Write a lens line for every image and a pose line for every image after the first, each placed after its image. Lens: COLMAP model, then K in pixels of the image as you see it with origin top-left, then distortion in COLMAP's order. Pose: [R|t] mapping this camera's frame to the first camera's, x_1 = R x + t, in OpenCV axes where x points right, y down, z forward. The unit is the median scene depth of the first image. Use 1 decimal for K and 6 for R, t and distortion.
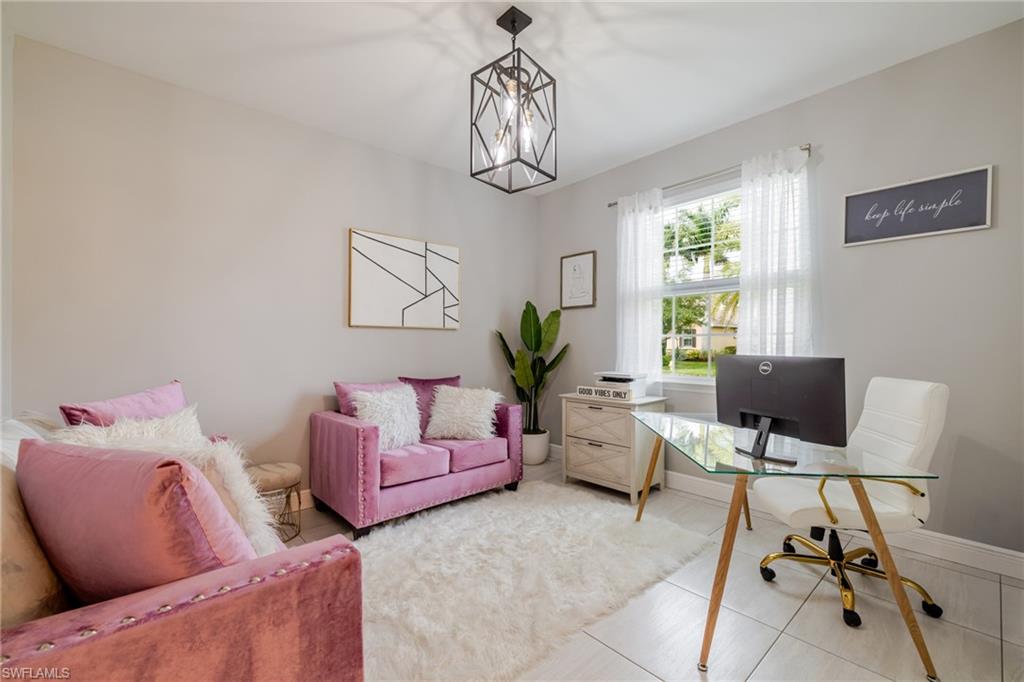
lens RADIAL K [[433.6, 0, 514.4], [0, 433.6, 343.7], [0, 0, 1]] dist [0.000239, 0.000141]
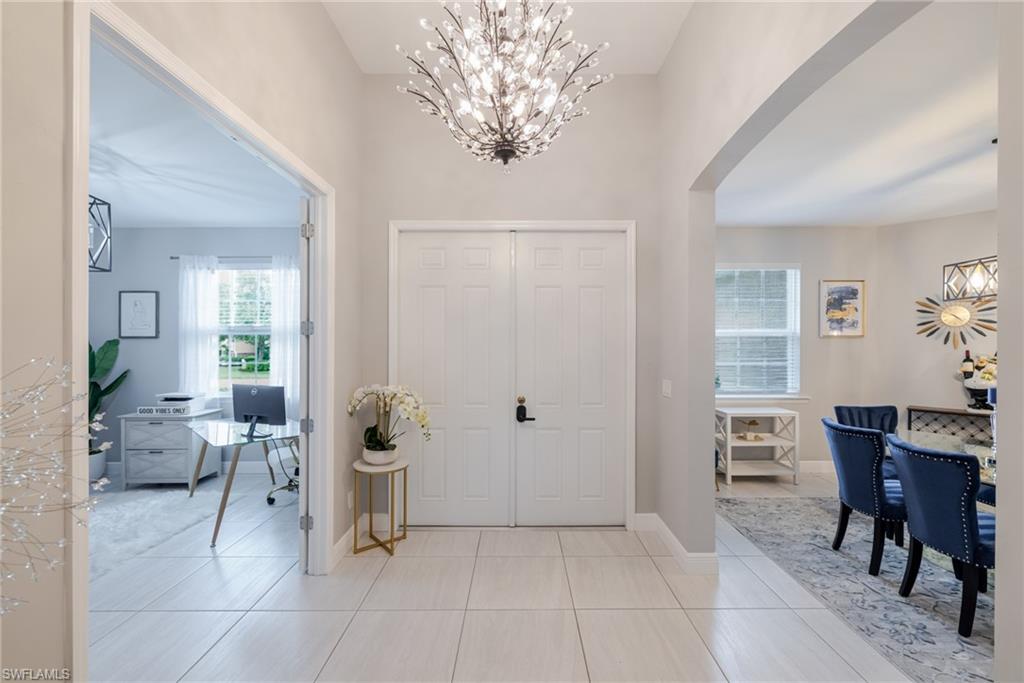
lens RADIAL K [[433.6, 0, 518.7], [0, 433.6, 347.5], [0, 0, 1]] dist [0.000239, 0.000141]
pose [[0.664865, -0.006017, 0.746939, -0.053783], [-0.000072, 0.999967, 0.008119, -0.083970], [-0.746963, -0.005452, 0.664843, -0.636511]]
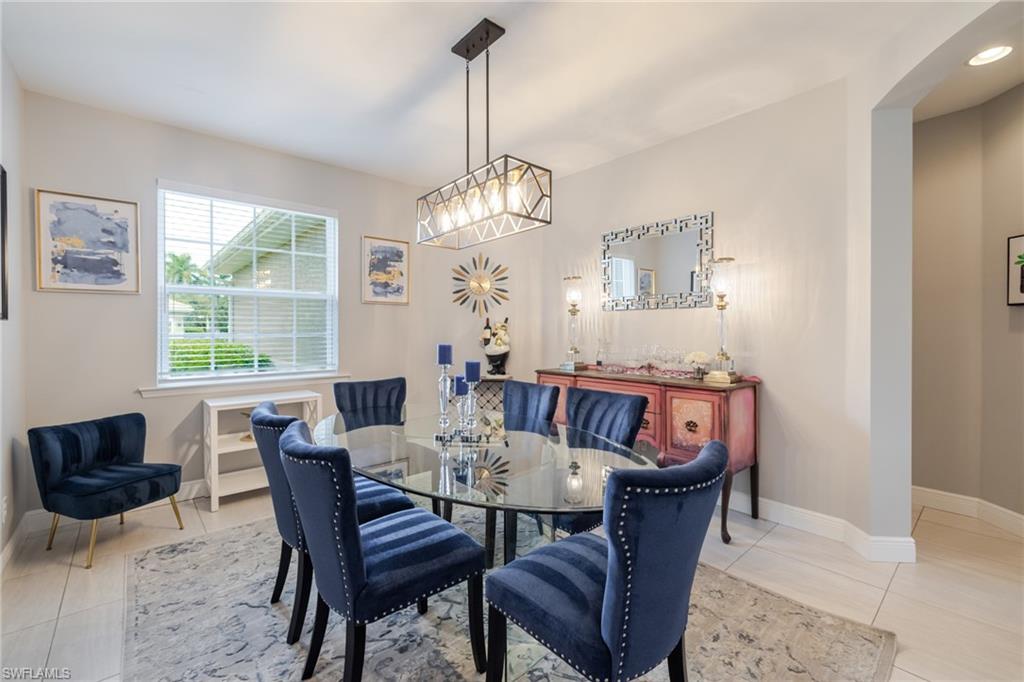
lens RADIAL K [[433.6, 0, 512.8], [0, 433.6, 336.5], [0, 0, 1]] dist [0.000239, 0.000141]
pose [[0.006237, -0.012390, 0.999904, 0.468464], [0.000590, 0.999923, 0.012386, -0.026210], [-0.999980, 0.000512, 0.006244, -0.857639]]
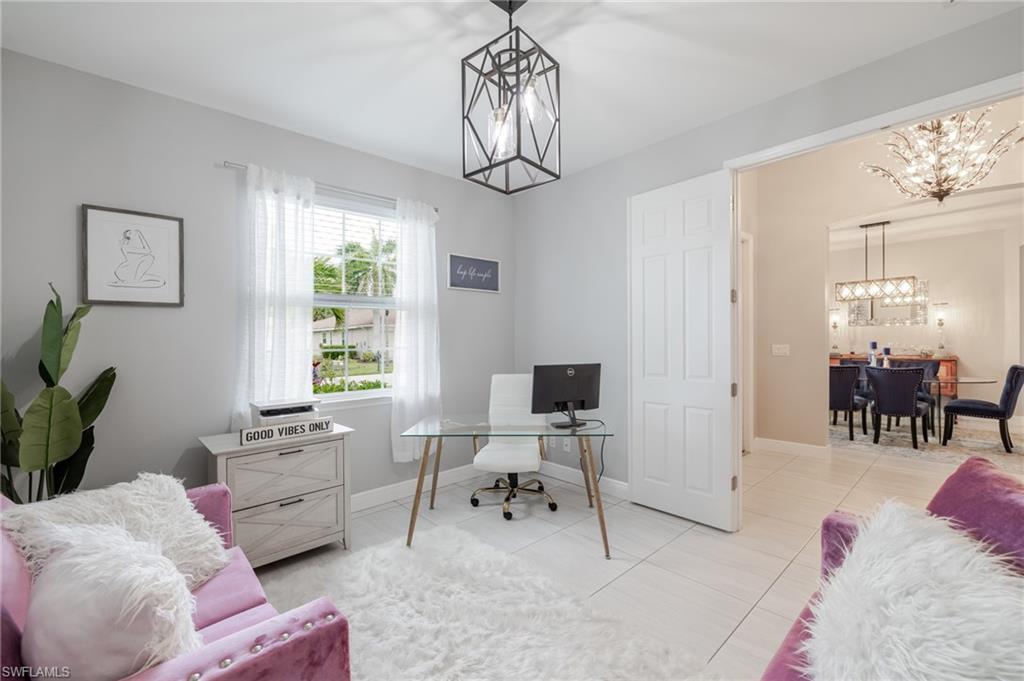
lens RADIAL K [[433.6, 0, 510.4], [0, 433.6, 346.5], [0, 0, 1]] dist [0.000239, 0.000141]
pose [[-0.016690, -0.012504, 0.999783, -0.549962], [0.016172, 0.999788, 0.012774, -0.033903], [-0.999730, 0.016382, -0.016484, 0.643202]]
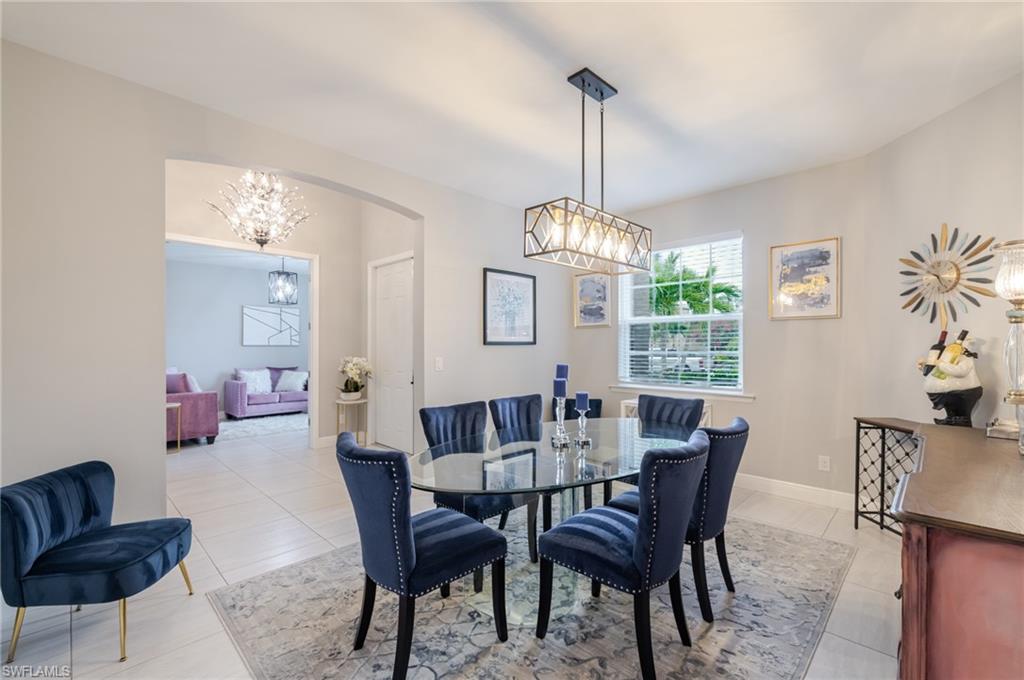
lens RADIAL K [[433.6, 0, 512.4], [0, 433.6, 345.5], [0, 0, 1]] dist [0.000239, 0.000141]
pose [[0.997667, 0.000084, 0.068273, 0.945515], [-0.000056, 1.000000, -0.000401, -0.039791], [-0.068274, 0.000396, 0.997667, -1.498604]]
